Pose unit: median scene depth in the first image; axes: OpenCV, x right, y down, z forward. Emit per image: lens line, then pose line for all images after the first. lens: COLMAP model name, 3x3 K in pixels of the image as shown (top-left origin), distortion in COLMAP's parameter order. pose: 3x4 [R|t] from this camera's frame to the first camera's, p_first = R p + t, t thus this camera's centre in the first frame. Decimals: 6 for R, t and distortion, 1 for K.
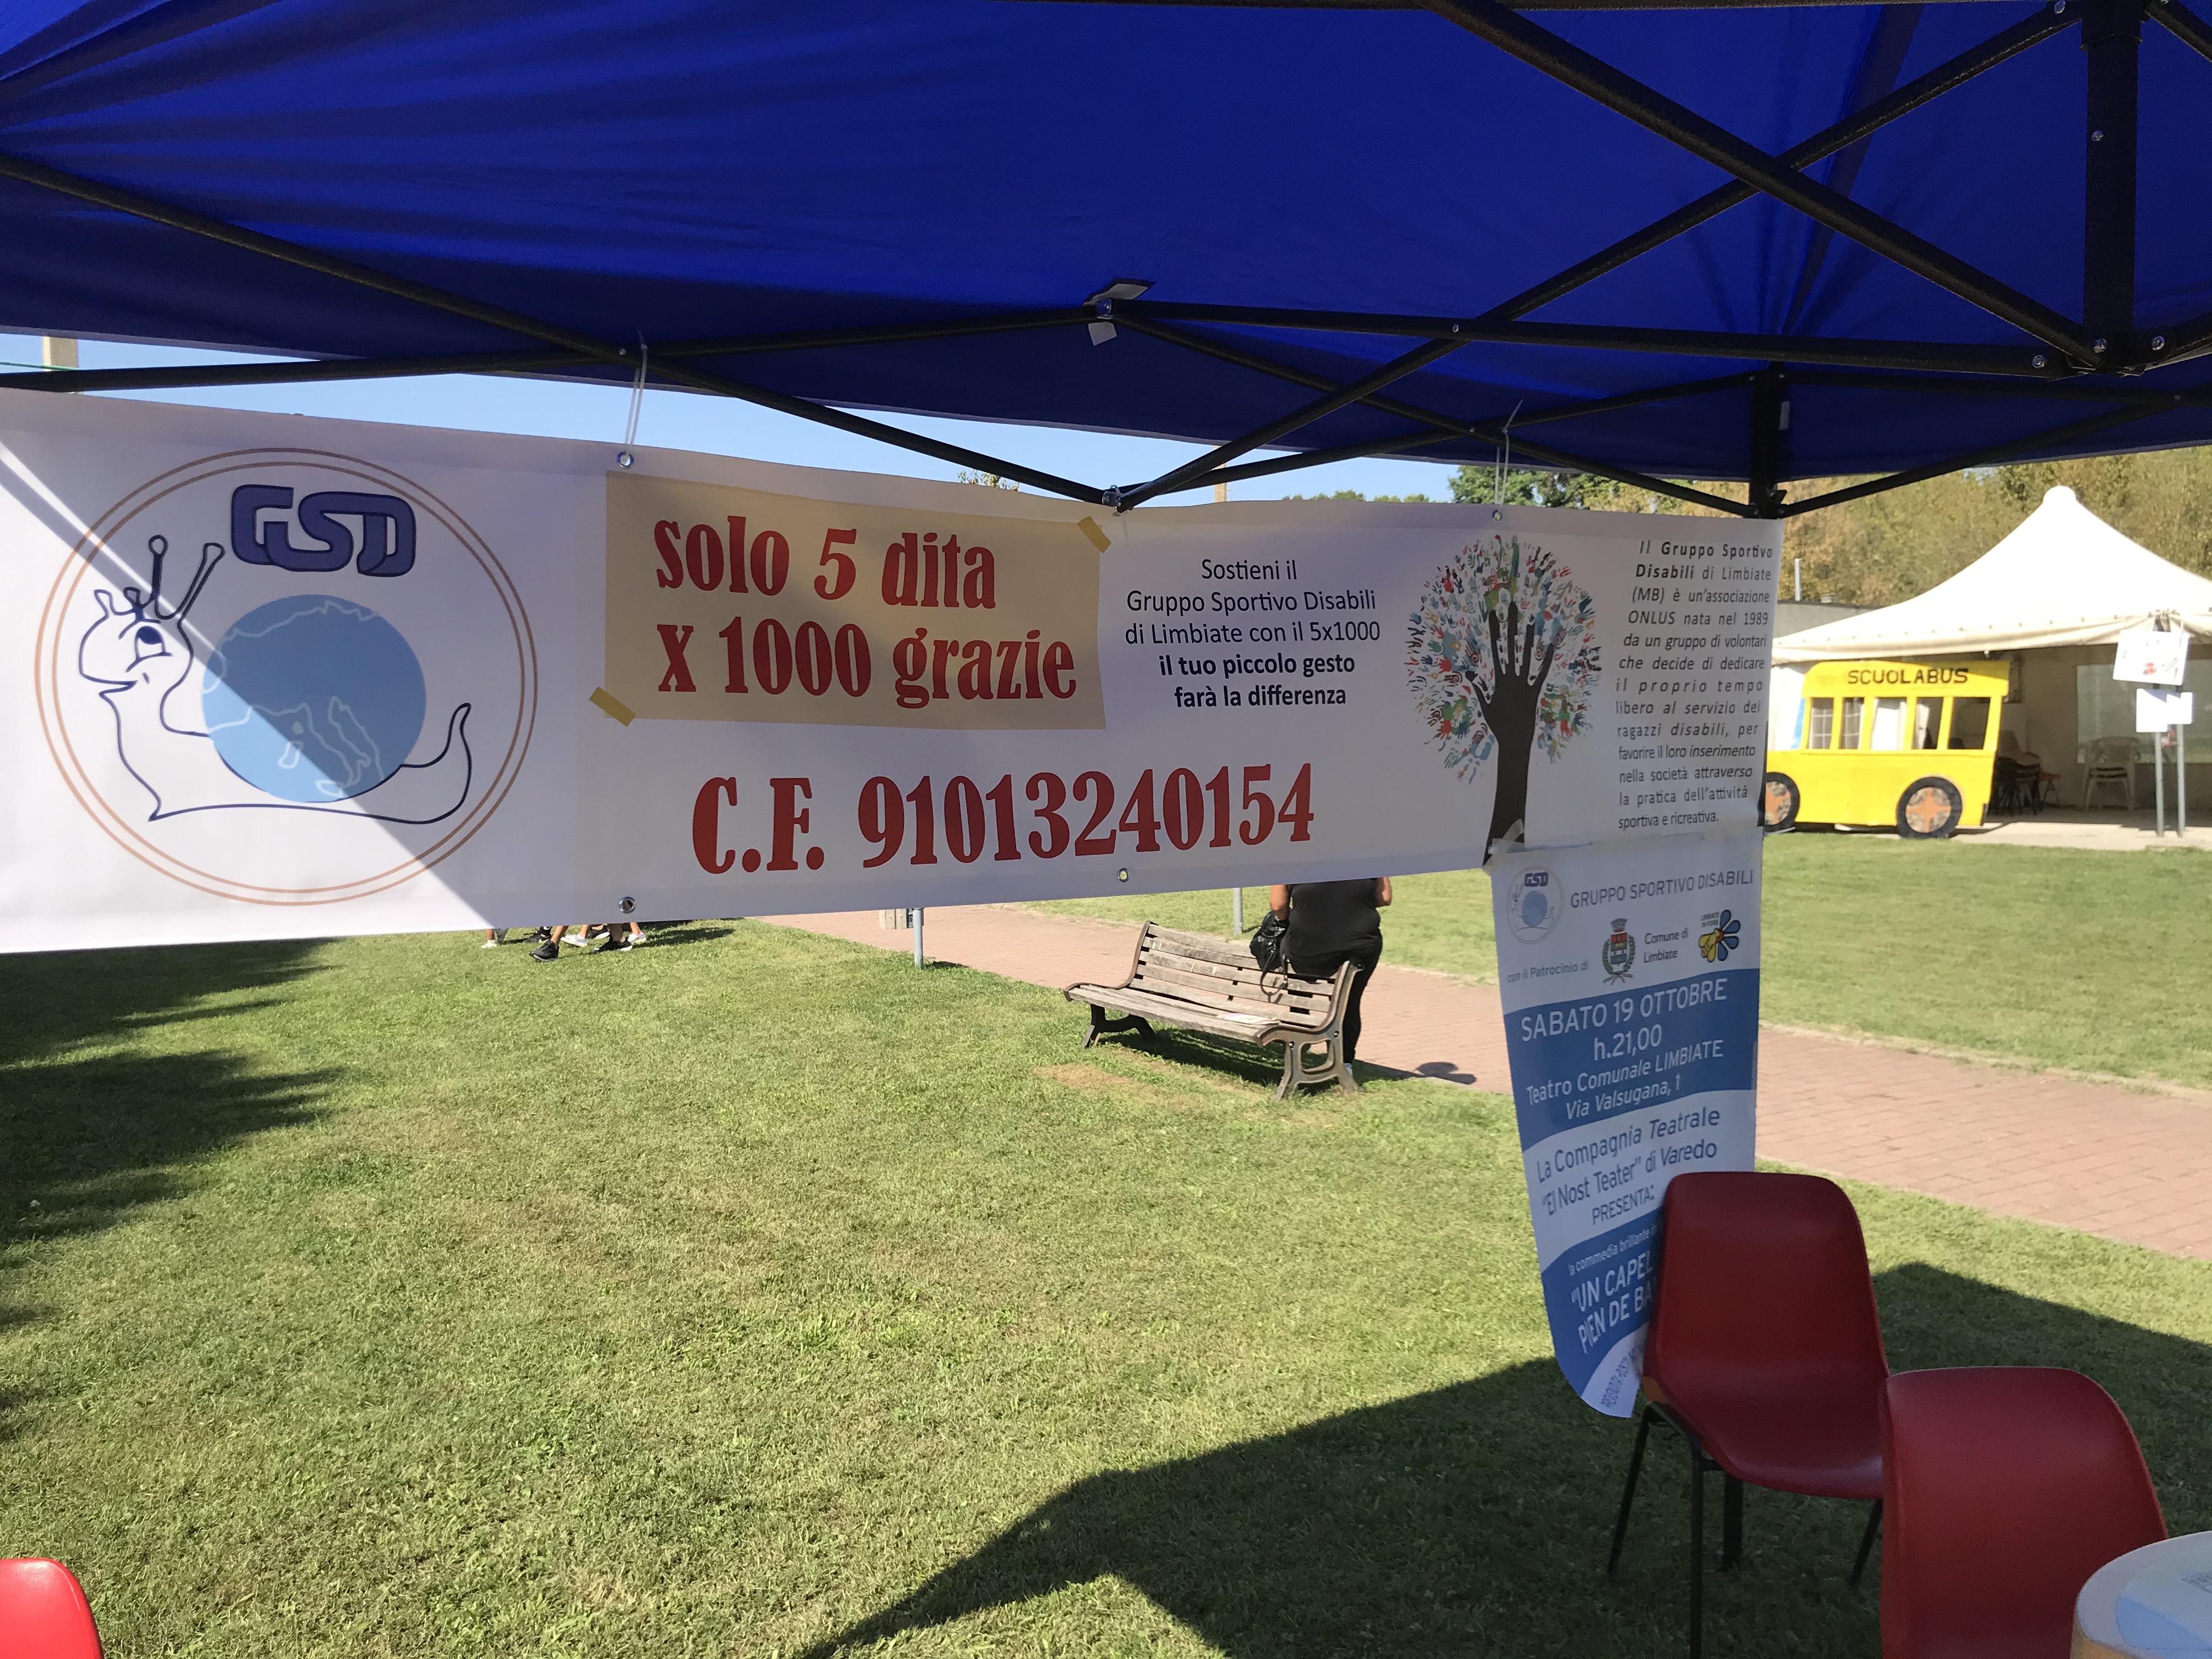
lens RADIAL K [[1799.7, 0, 1115.0], [0, 1799.7, 811.7], [0, 0, 1]] dist [-0.042576, 0.109535]
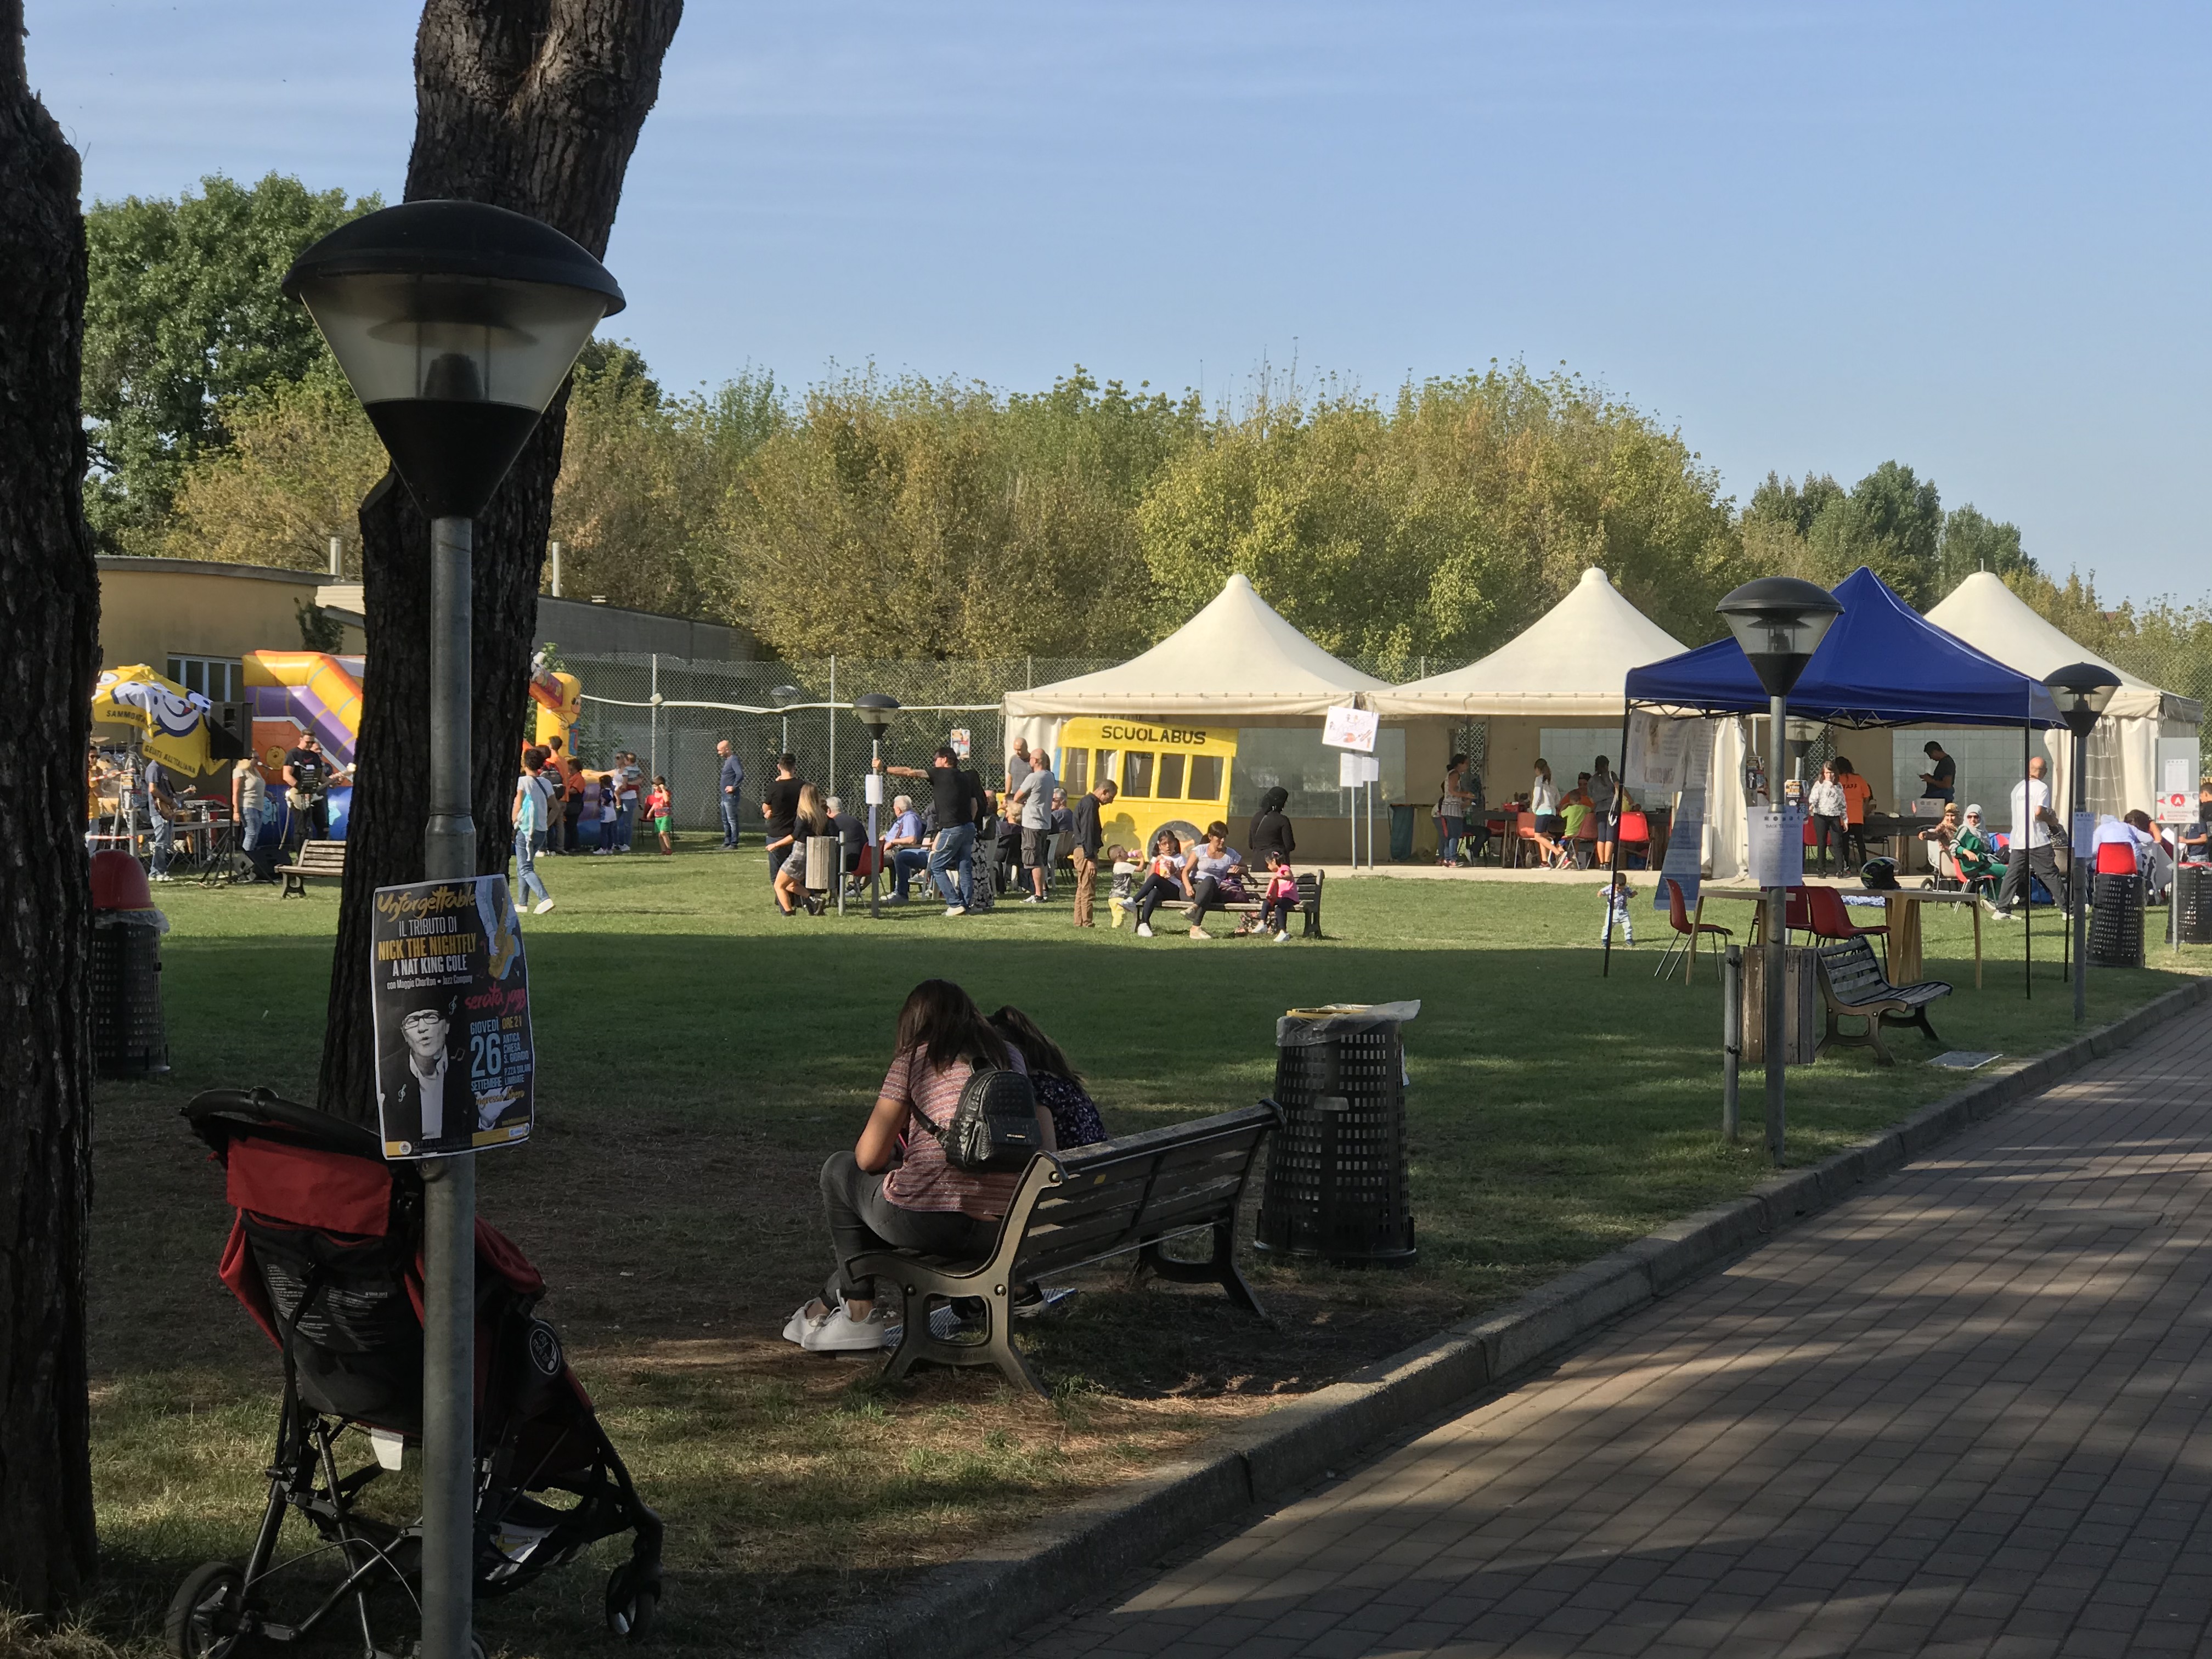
lens RADIAL K [[3662.3, 0, 1106.0], [0, 3662.3, 829.5], [0, 0, 1]] dist [-0.002499, 0.018621]
pose [[0.792306, 0.026921, 0.609529, -1.168143], [-0.005825, 0.999314, -0.036565, 0.083643], [-0.610096, 0.025421, 0.791920, -0.973525]]
